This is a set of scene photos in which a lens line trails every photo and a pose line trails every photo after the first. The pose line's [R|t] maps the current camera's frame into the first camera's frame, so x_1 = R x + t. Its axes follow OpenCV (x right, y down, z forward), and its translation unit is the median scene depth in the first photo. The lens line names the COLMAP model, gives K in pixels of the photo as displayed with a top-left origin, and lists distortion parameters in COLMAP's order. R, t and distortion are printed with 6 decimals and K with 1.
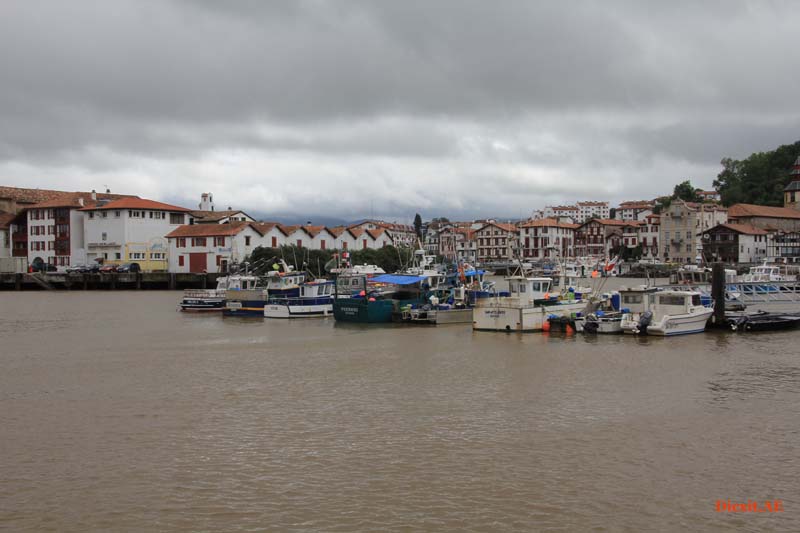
lens RADIAL K [[954.5, 0, 397.9], [0, 954.5, 282.0], [0, 0, 1]] dist [0.013307, 0.327879]
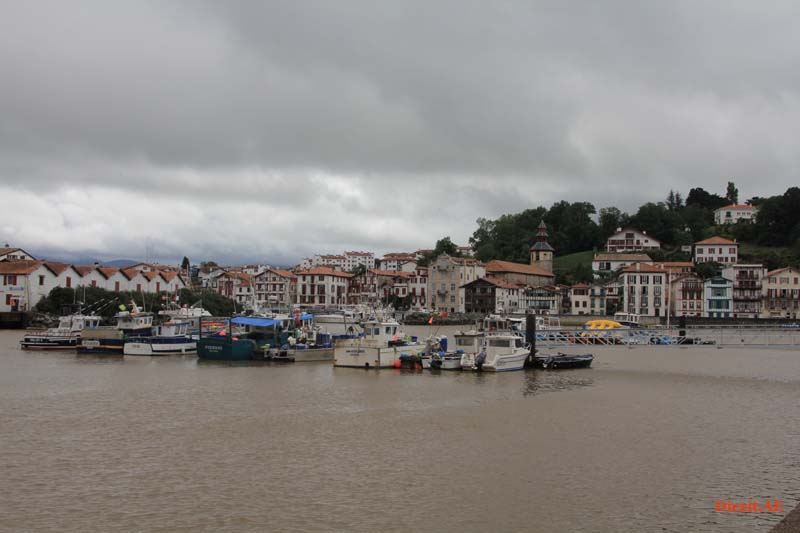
lens RADIAL K [[943.7, 0, 398.4], [0, 943.7, 278.6], [0, 0, 1]] dist [0.008570, 0.313373]
pose [[0.968186, 0.031894, 0.248192, -0.029191], [-0.019050, 0.998360, -0.053982, 0.000872], [-0.249507, 0.047536, 0.967206, -0.029543]]
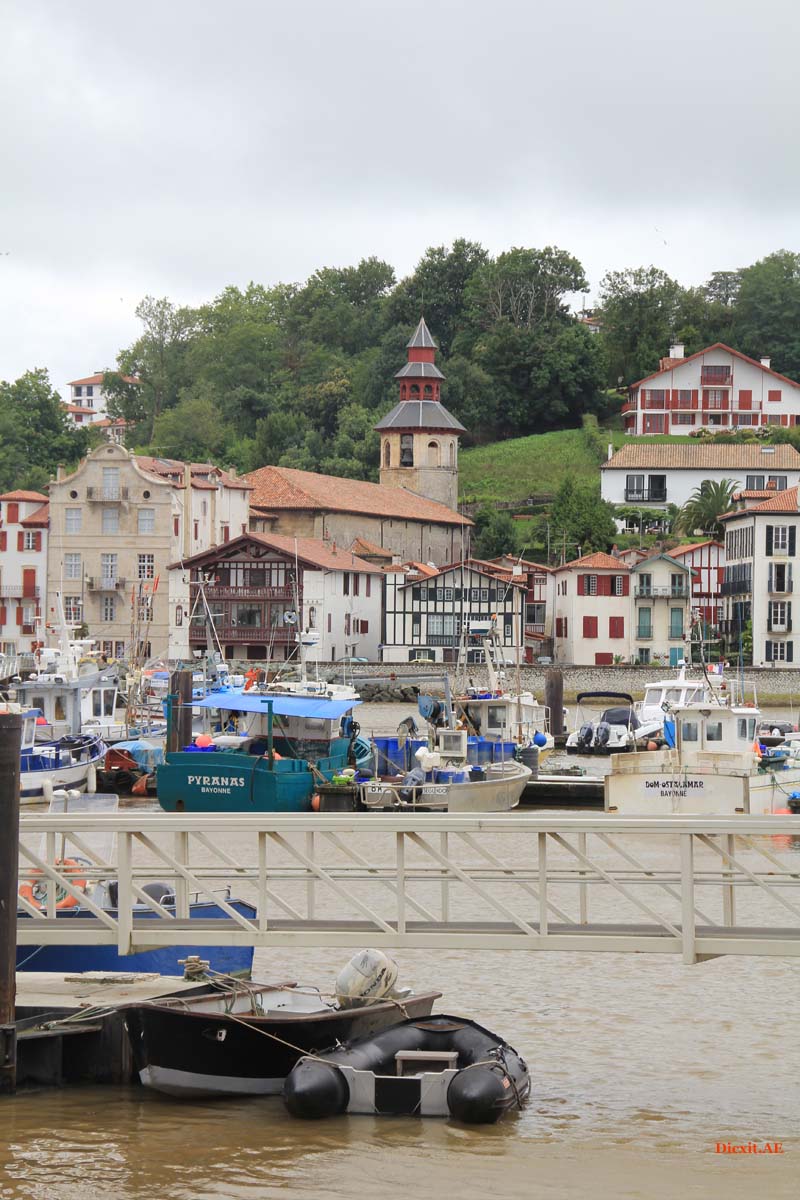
lens RADIAL K [[3745.0, 0, 400.0], [0, 3745.0, 600.0], [0, 0, 1]] dist [0.853405, 0.042351]
pose [[0.901030, 0.025045, 0.433032, -0.164232], [-0.011130, 0.999338, -0.034639, 0.001718], [-0.433613, 0.026391, 0.900713, -0.111432]]
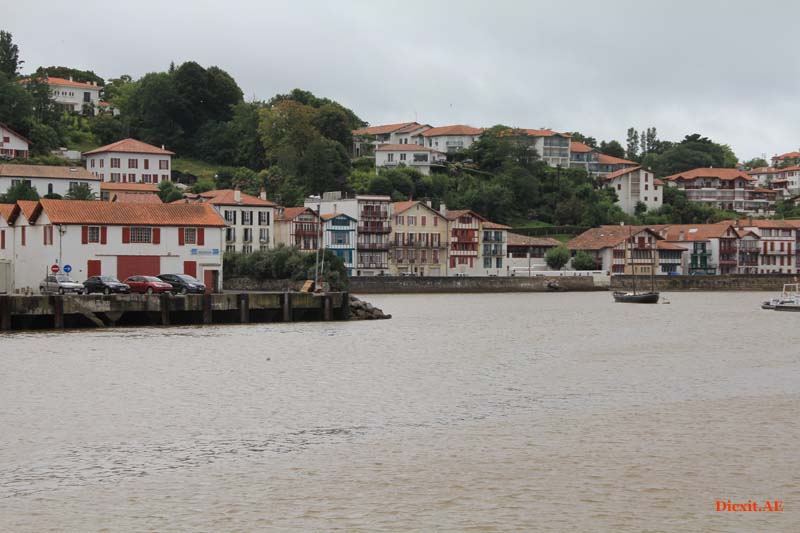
lens RADIAL K [[1879.4, 0, 400.0], [0, 1879.4, 266.5], [0, 0, 1]] dist [0.512169, 0.399537]
pose [[0.486980, 0.010969, 0.873344, -0.713475], [0.008639, 0.999812, -0.017375, -0.003170], [-0.873370, 0.016006, 0.486794, 0.239951]]
